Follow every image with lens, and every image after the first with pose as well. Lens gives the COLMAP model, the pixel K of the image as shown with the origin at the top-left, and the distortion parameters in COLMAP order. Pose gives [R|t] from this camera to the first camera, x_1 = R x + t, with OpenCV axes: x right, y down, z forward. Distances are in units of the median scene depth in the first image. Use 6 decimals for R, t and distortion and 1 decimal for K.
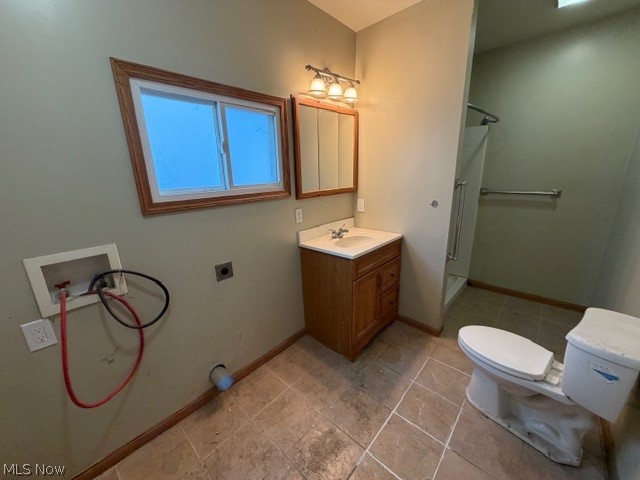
lens RADIAL K [[253.3, 0, 320.0], [0, 253.3, 240.0], [0, 0, 1]] dist [0.000393, -0.000035]
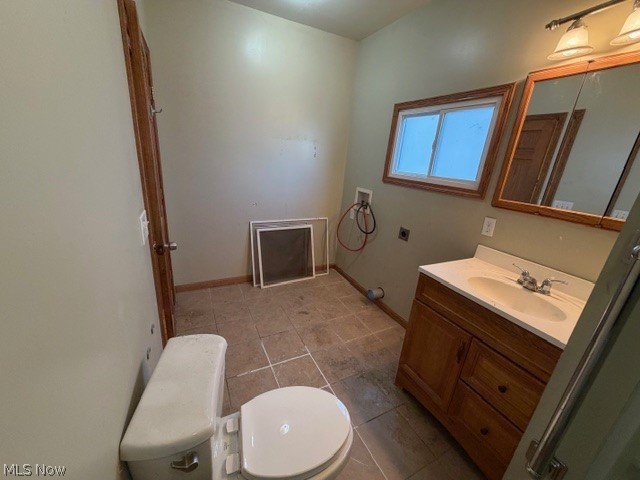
lens RADIAL K [[257.3, 0, 320.0], [0, 257.3, 240.0], [0, 0, 1]] dist [-0.000039, 0.000037]
pose [[-0.357242, 0.292538, -0.887017, 1.077048], [-0.311573, 0.857962, 0.408440, -0.289040], [0.880511, 0.422283, -0.215353, 0.922647]]
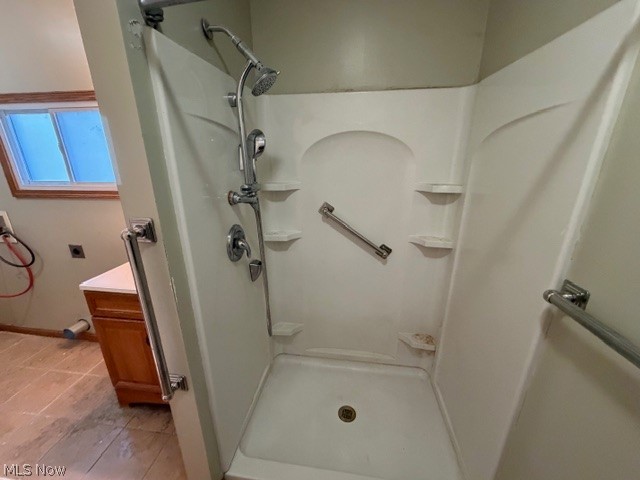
lens RADIAL K [[257.3, 0, 320.0], [0, 257.3, 240.0], [0, 0, 1]] dist [-0.000039, 0.000037]
pose [[0.563469, 0.281437, -0.776722, 1.230482], [-0.225842, 0.956846, 0.182868, -0.420934], [0.794669, 0.072376, 0.602713, 1.192566]]
